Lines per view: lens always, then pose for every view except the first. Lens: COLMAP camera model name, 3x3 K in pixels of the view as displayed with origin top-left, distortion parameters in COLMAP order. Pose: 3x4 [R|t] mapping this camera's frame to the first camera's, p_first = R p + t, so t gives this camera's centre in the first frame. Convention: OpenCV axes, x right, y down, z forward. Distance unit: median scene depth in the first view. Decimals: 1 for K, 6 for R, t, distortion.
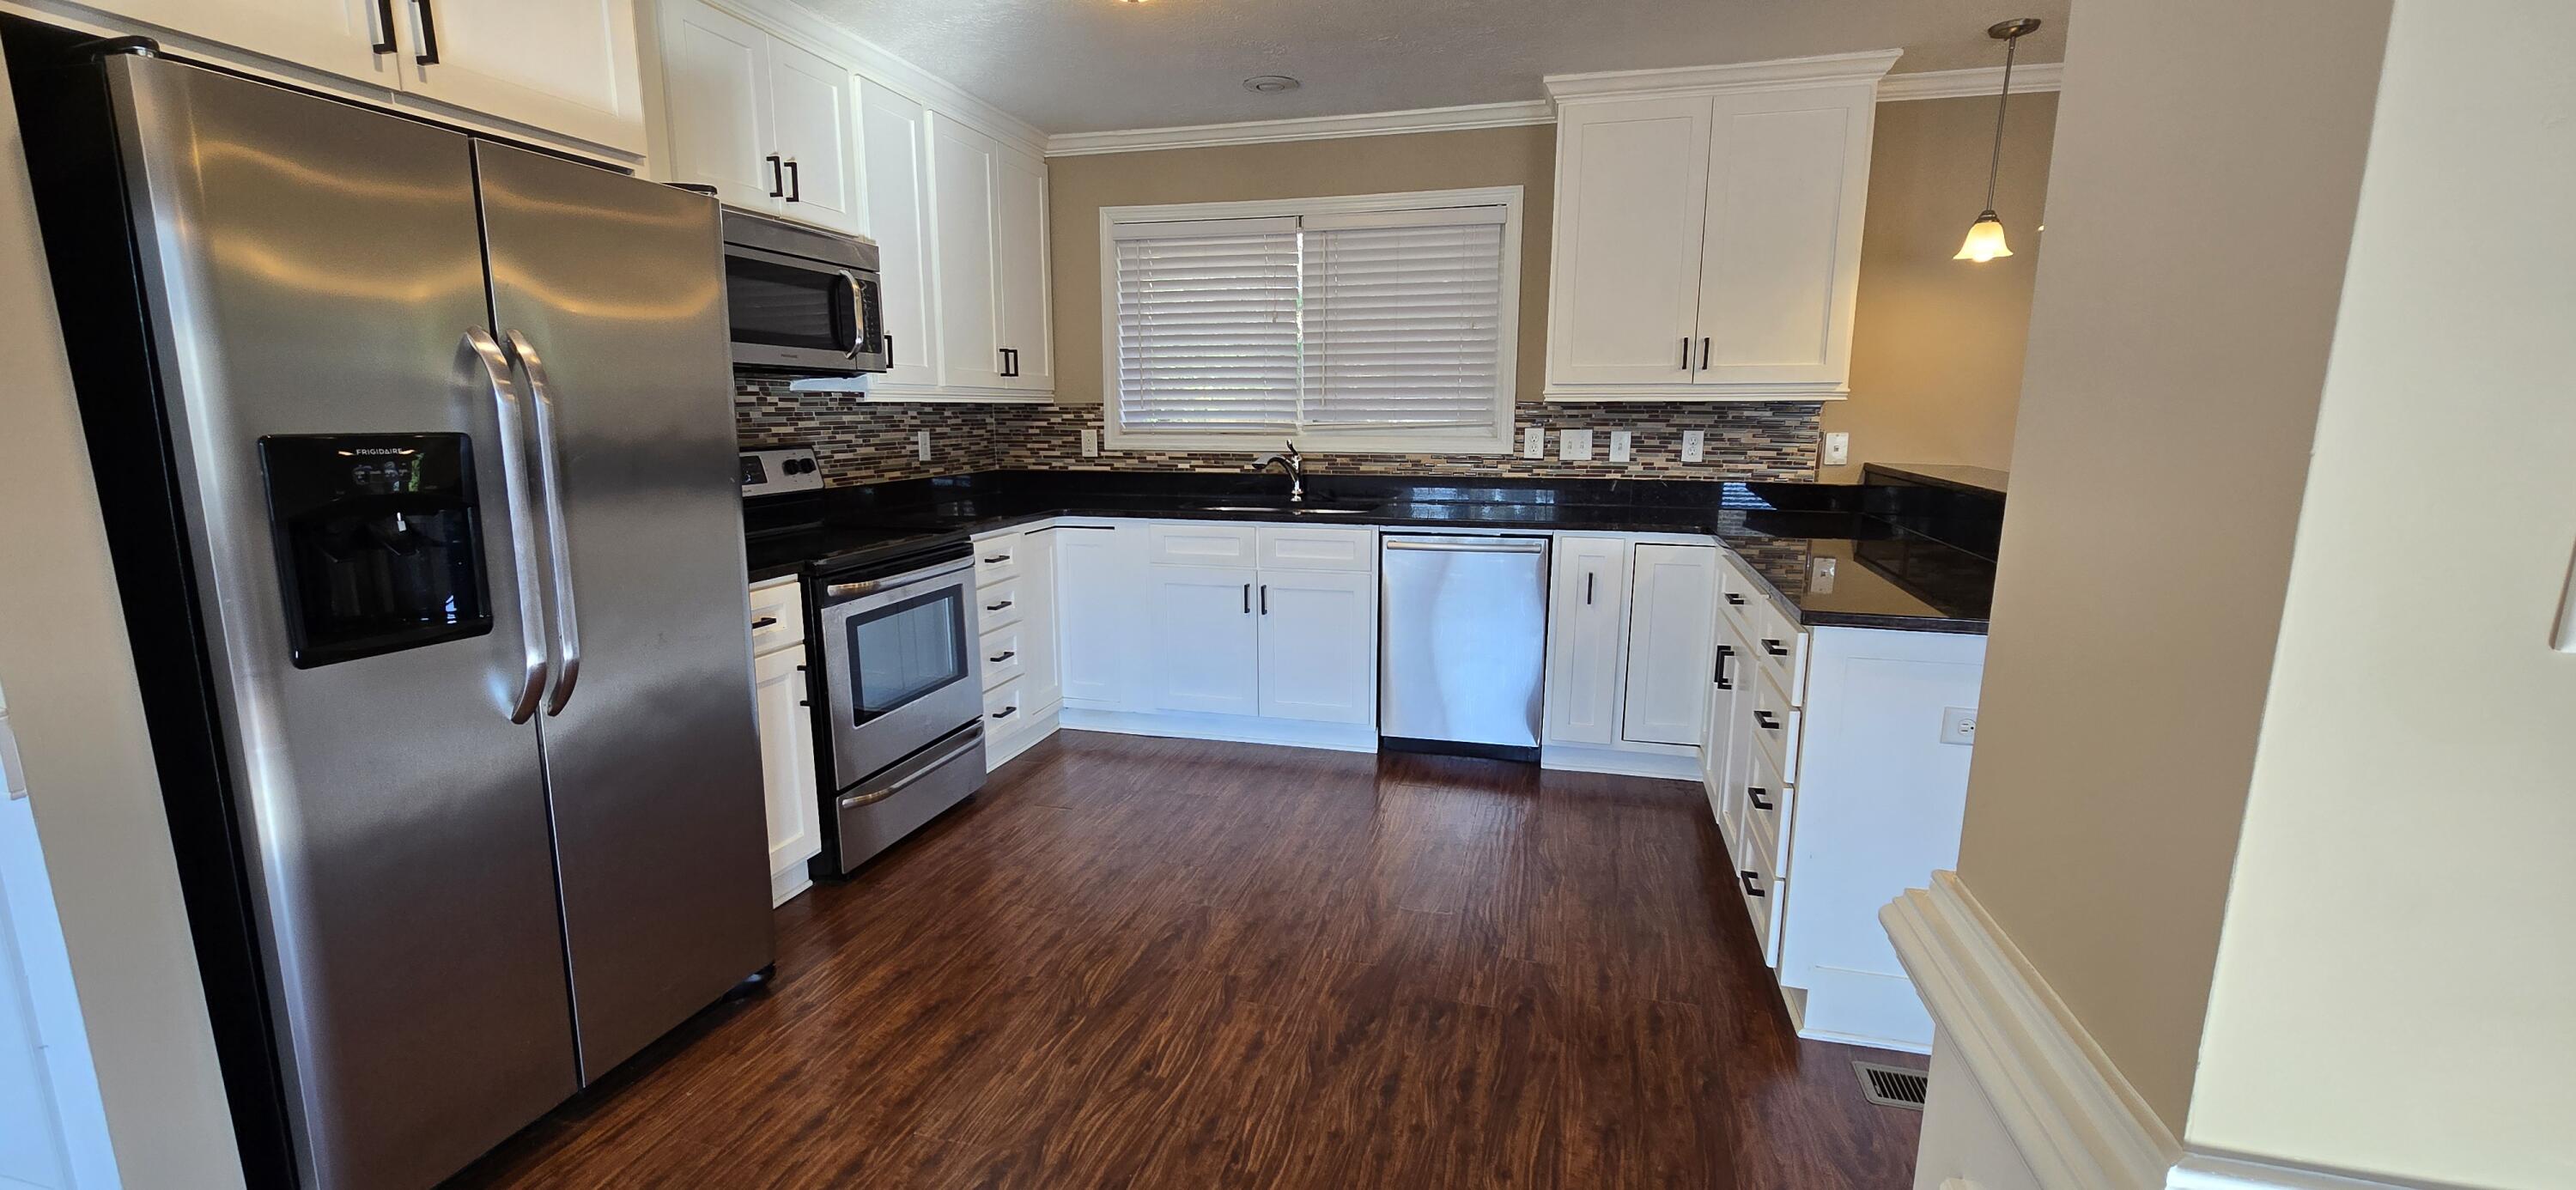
lens RADIAL K [[1047.8, 0, 1278.0], [0, 1047.8, 605.3], [0, 0, 1]] dist [-0.002105, 0.000160]
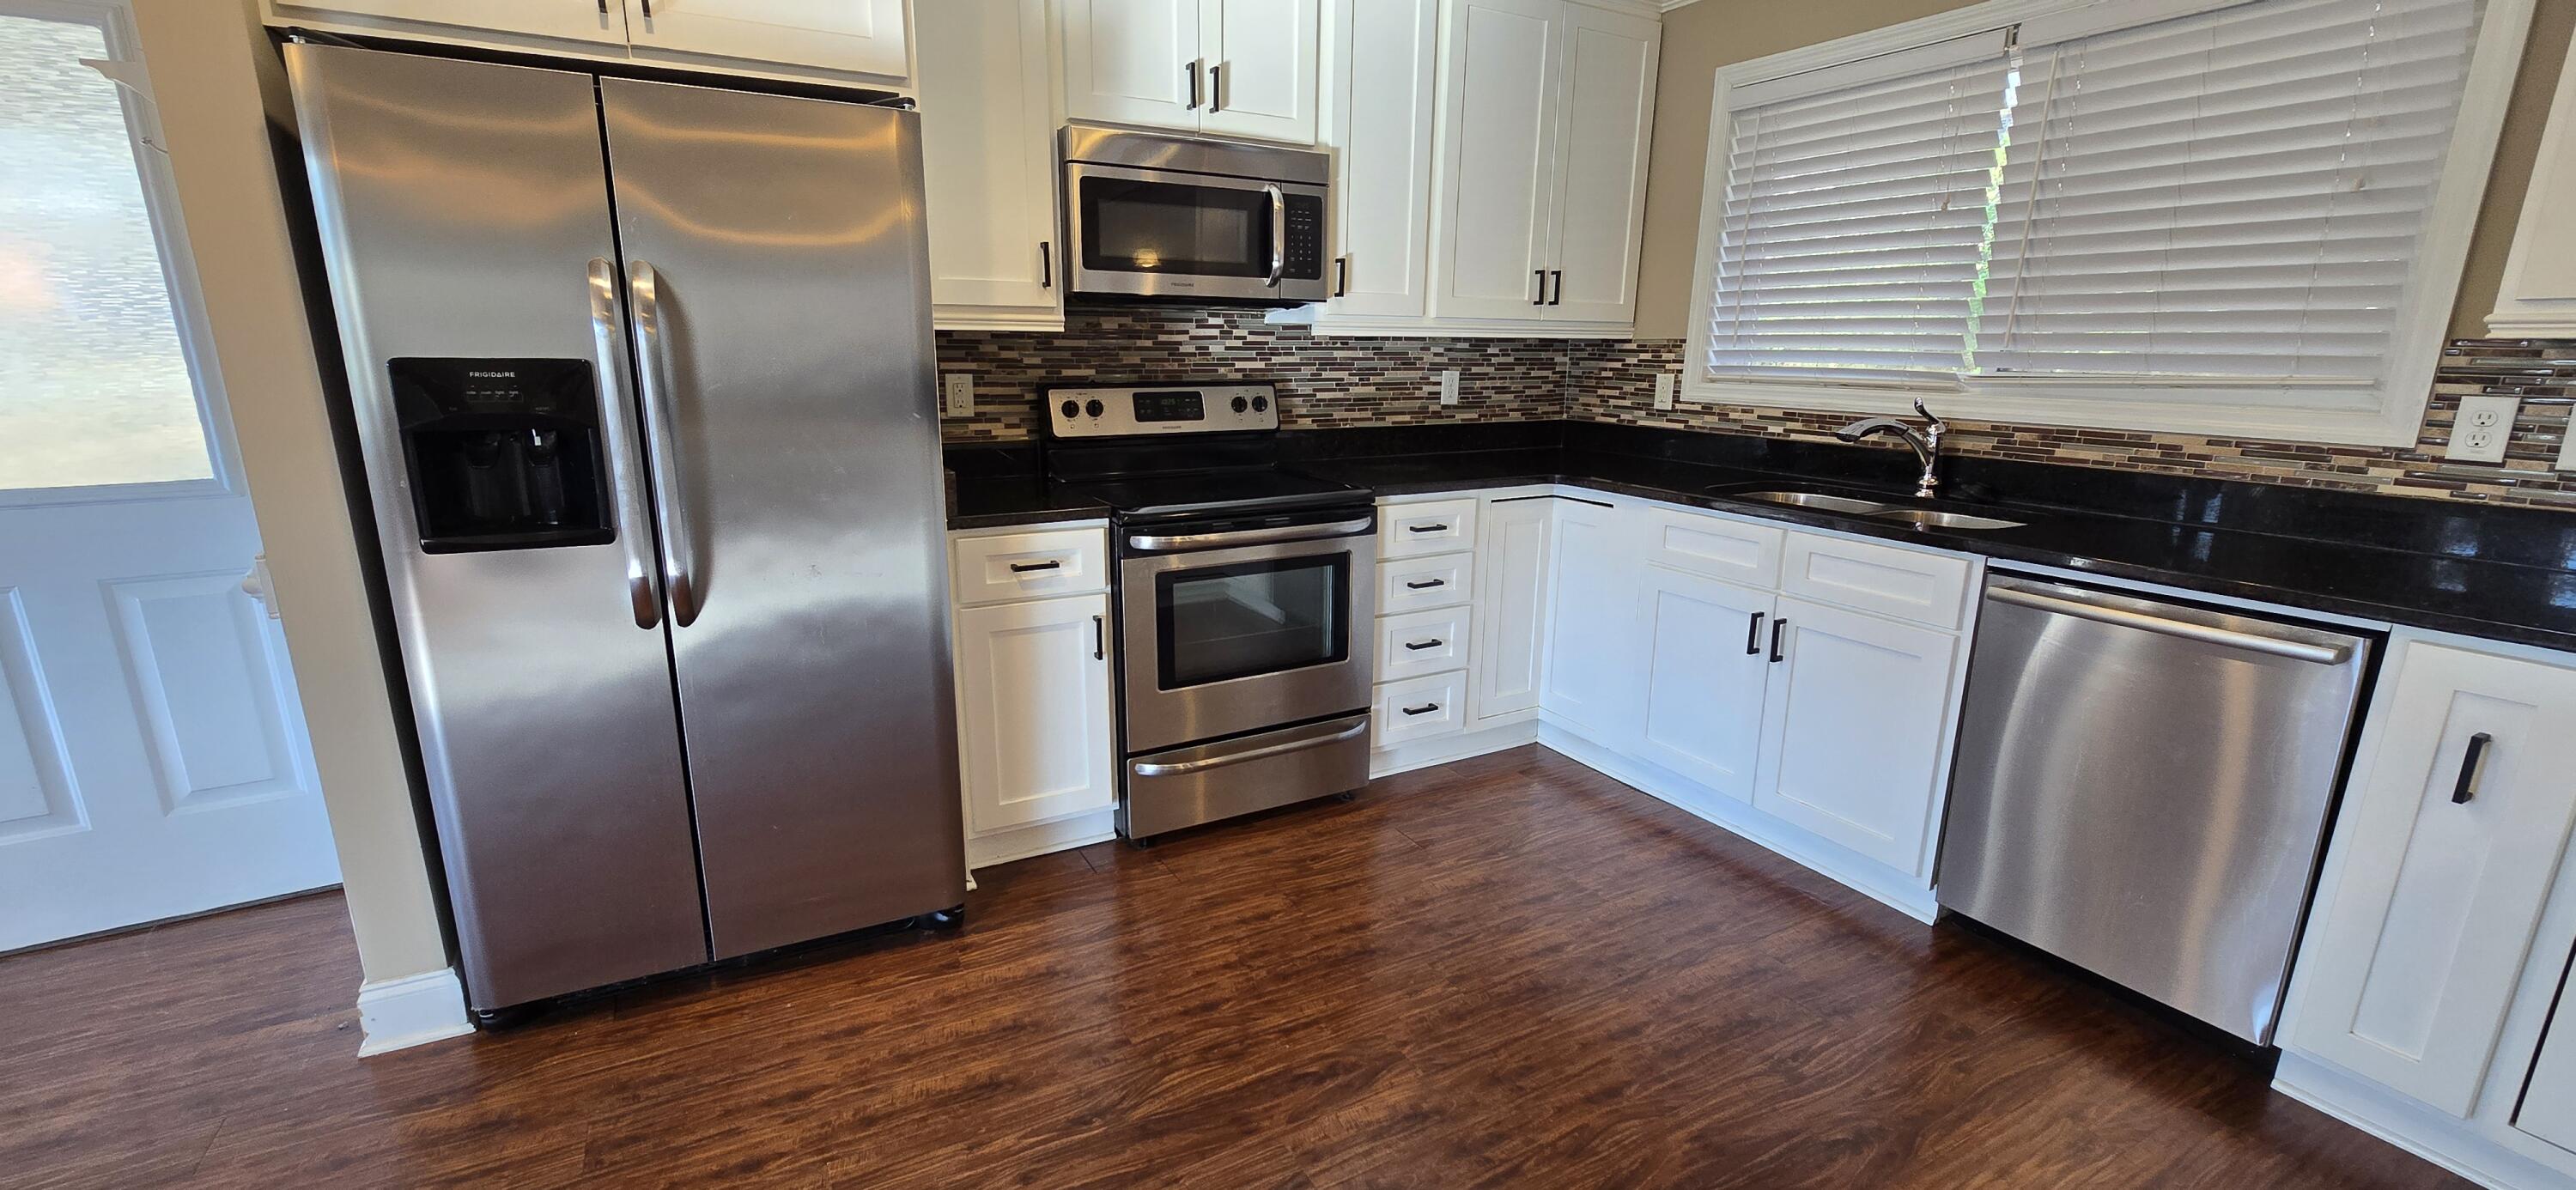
lens RADIAL K [[1047.8, 0, 1283.3], [0, 1047.8, 607.8], [0, 0, 1]] dist [-0.002105, 0.000160]
pose [[0.697369, 0.181748, -0.693285, 0.219958], [-0.140558, 0.983210, 0.116368, -0.057667], [0.702794, 0.016295, 0.711207, 0.305008]]
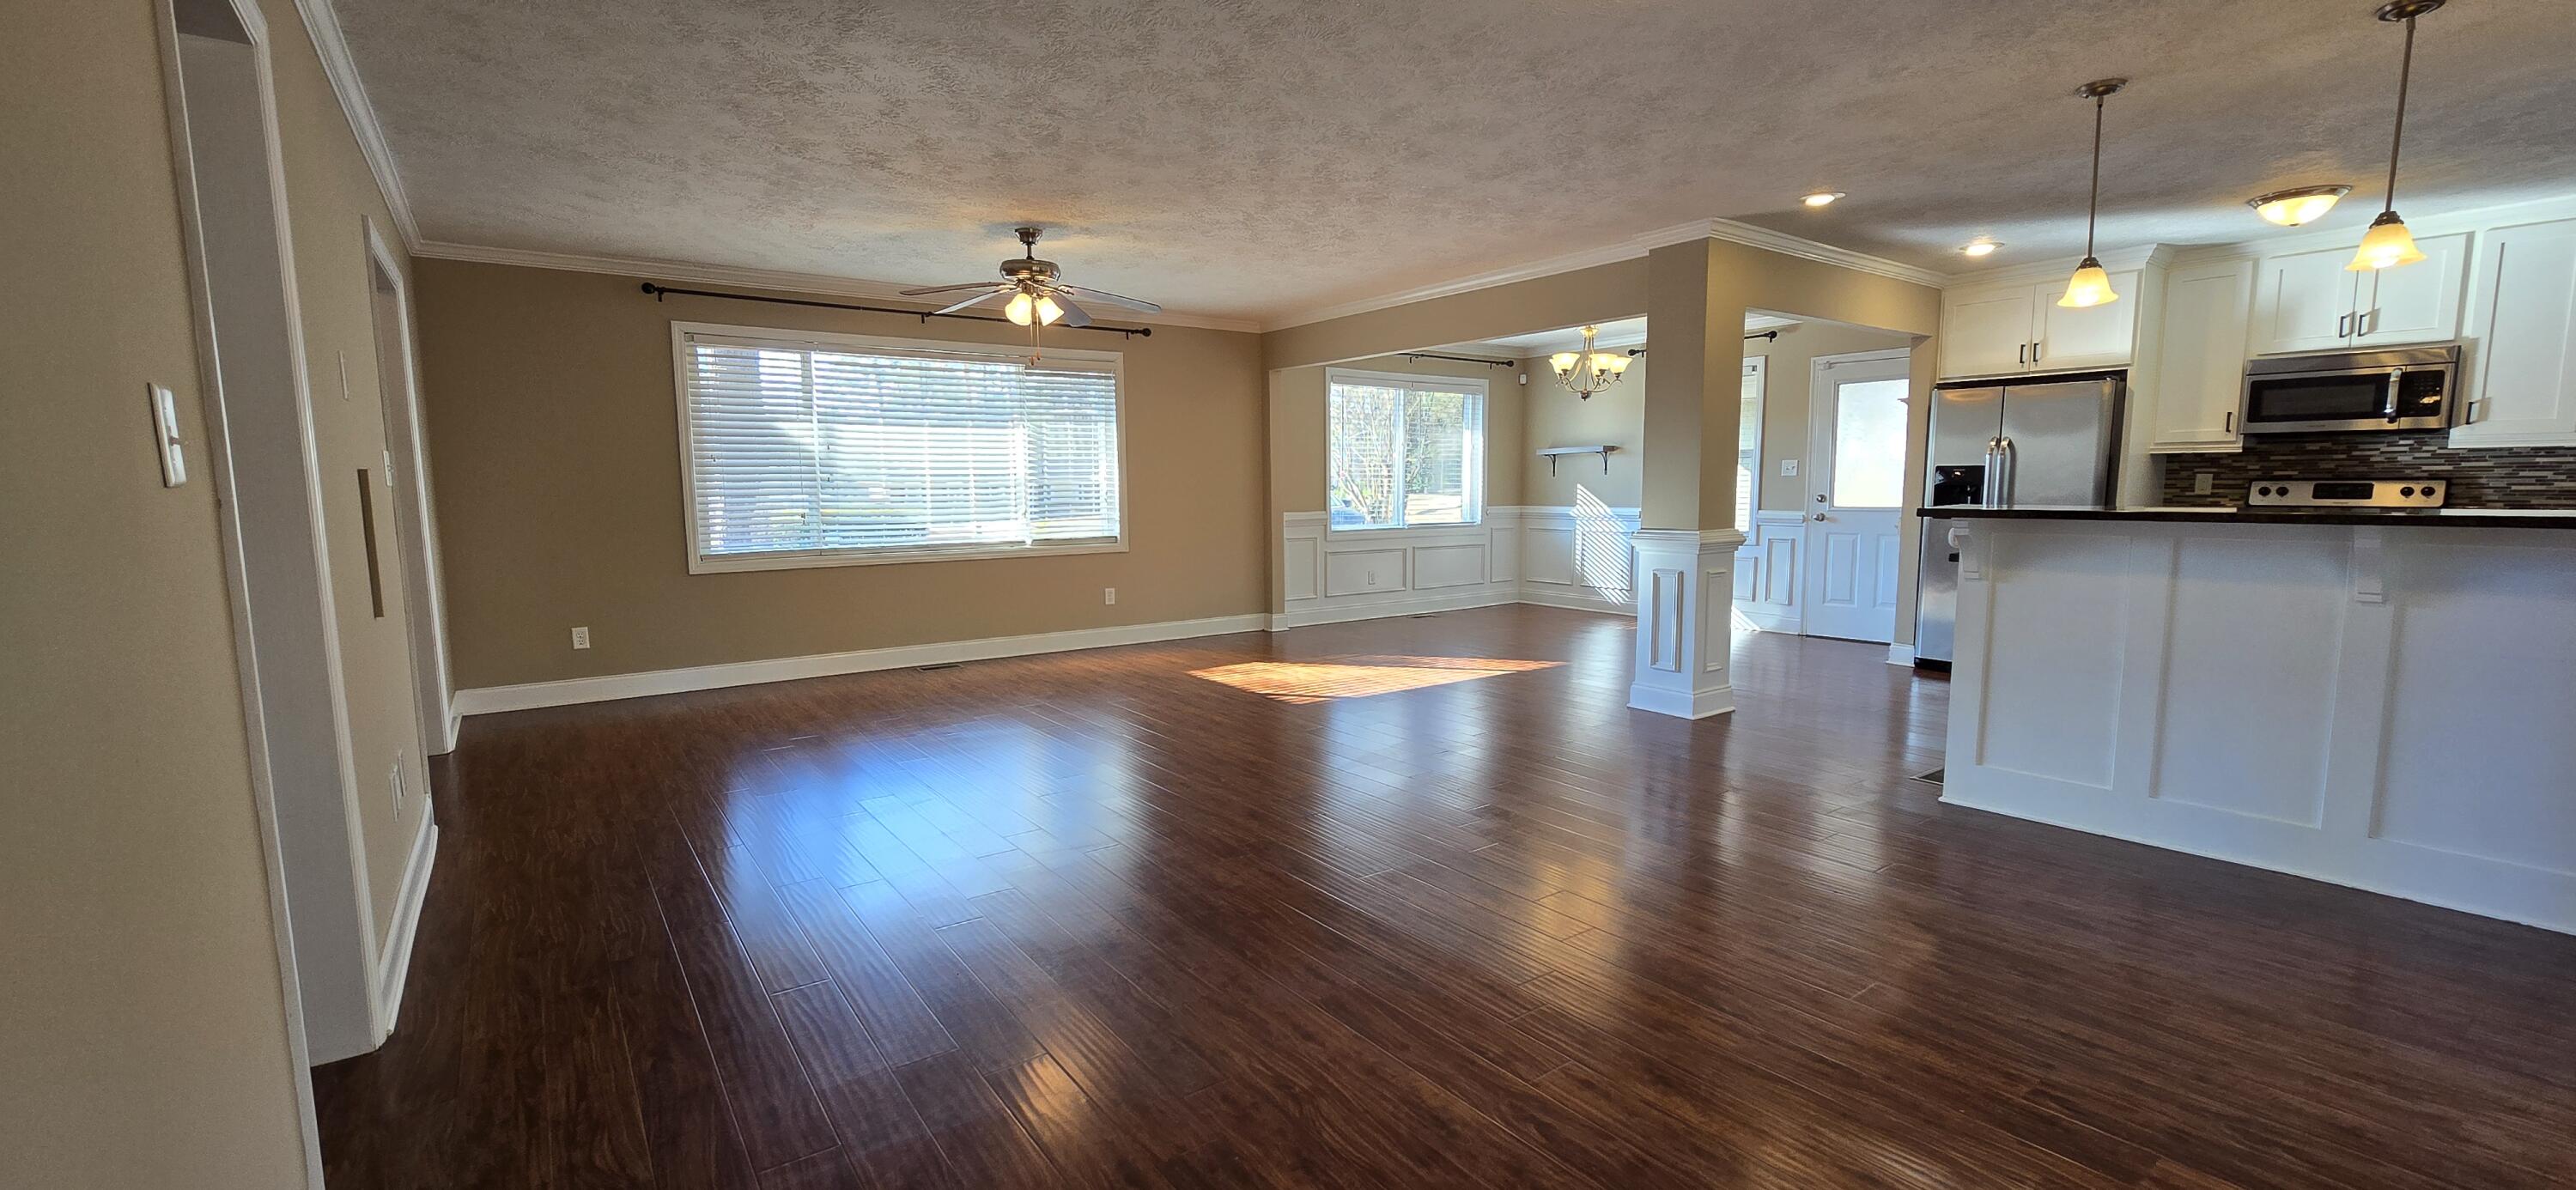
lens RADIAL K [[1047.8, 0, 1279.7], [0, 1047.8, 606.3], [0, 0, 1]] dist [-0.002105, 0.000160]
pose [[-0.625545, 0.093921, -0.774514, 1.557089], [-0.138889, 0.963465, 0.229009, -0.077770], [0.767726, 0.250827, -0.589646, 0.577292]]
